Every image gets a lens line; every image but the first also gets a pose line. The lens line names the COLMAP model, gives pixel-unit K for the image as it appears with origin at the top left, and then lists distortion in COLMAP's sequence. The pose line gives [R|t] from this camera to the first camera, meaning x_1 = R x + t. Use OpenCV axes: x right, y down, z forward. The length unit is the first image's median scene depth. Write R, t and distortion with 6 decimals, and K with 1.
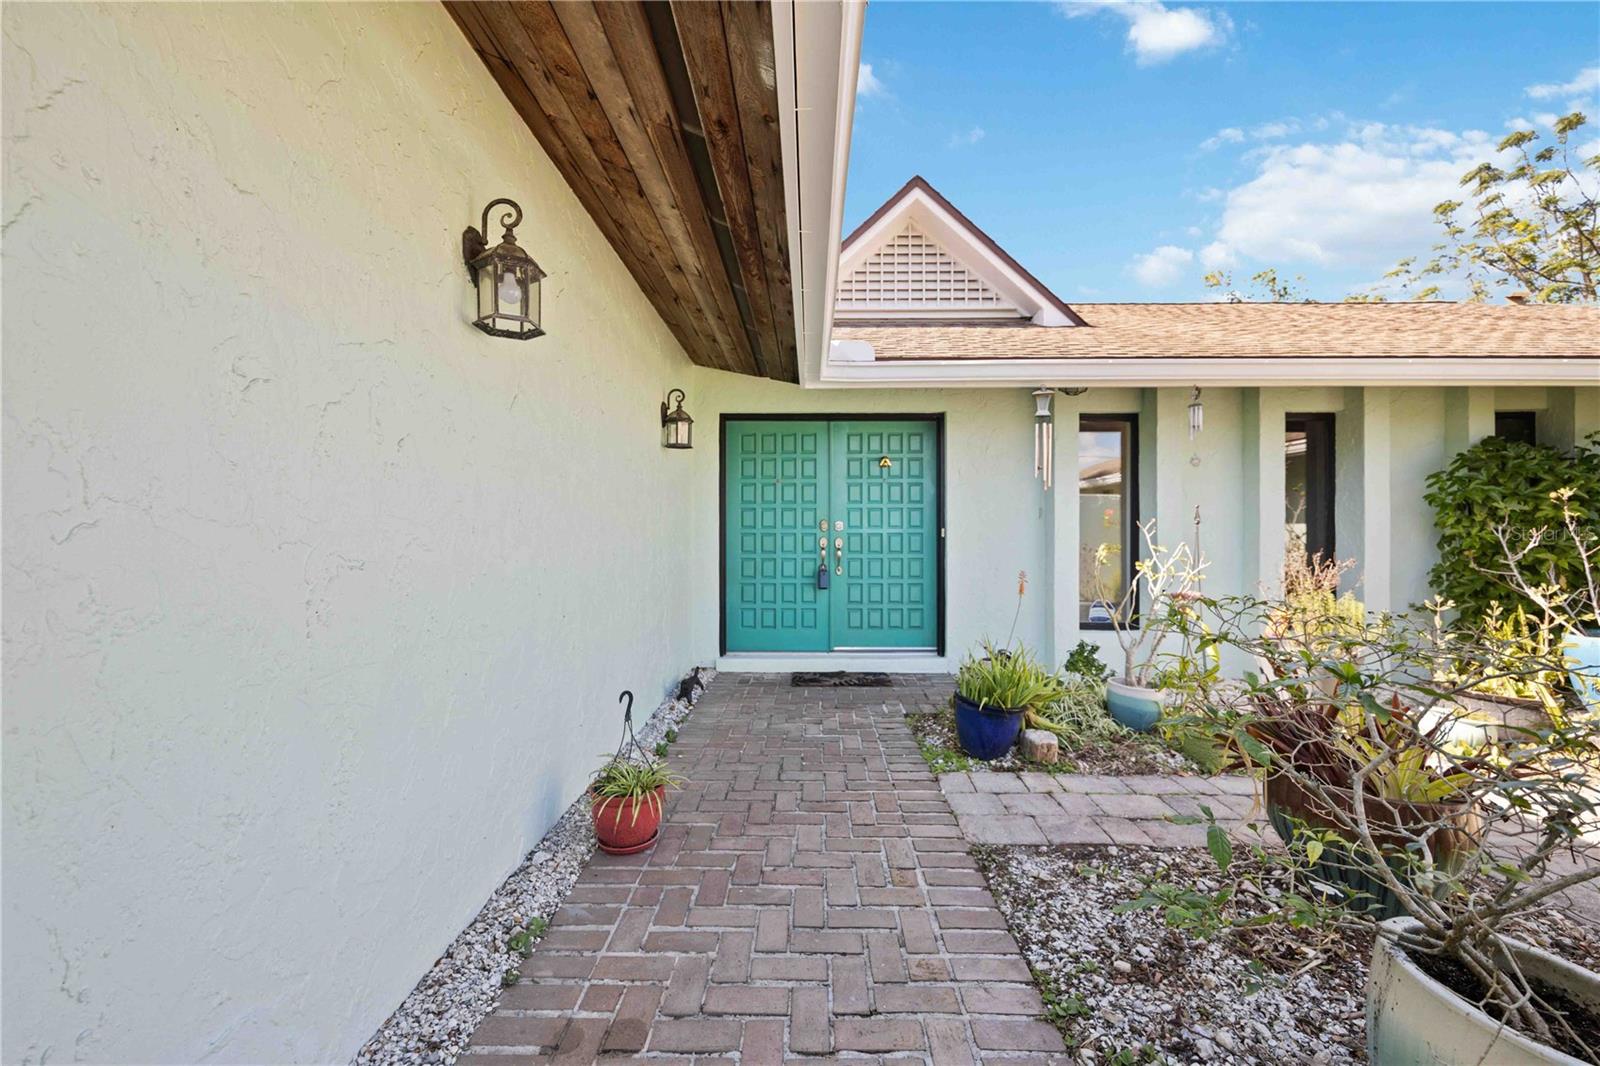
lens RADIAL K [[661.2, 0, 800.6], [0, 661.2, 538.8], [0, 0, 1]] dist [0.000038, 0.000077]
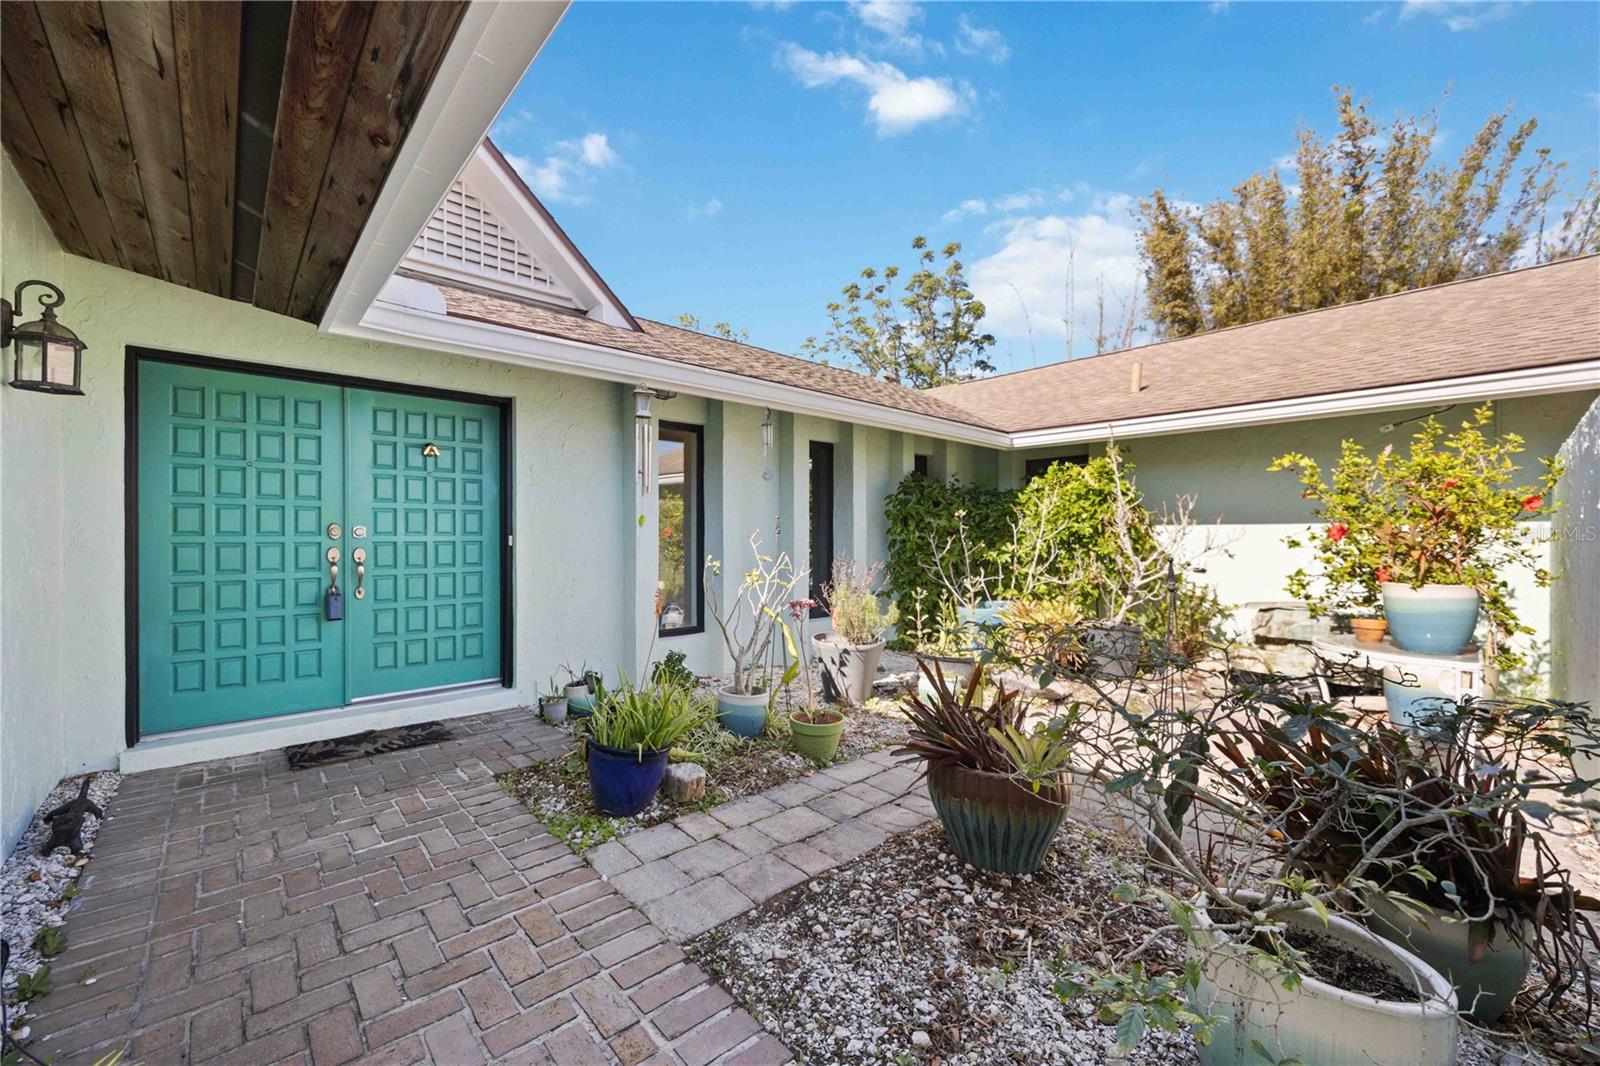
lens RADIAL K [[636.5, 0, 796.3], [0, 636.5, 537.3], [0, 0, 1]] dist [-0.003403, -0.000197]
pose [[0.726945, -0.002697, 0.686691, -0.082550], [0.003603, 0.999994, 0.000113, -0.013426], [-0.686686, 0.002392, 0.726950, 0.176336]]
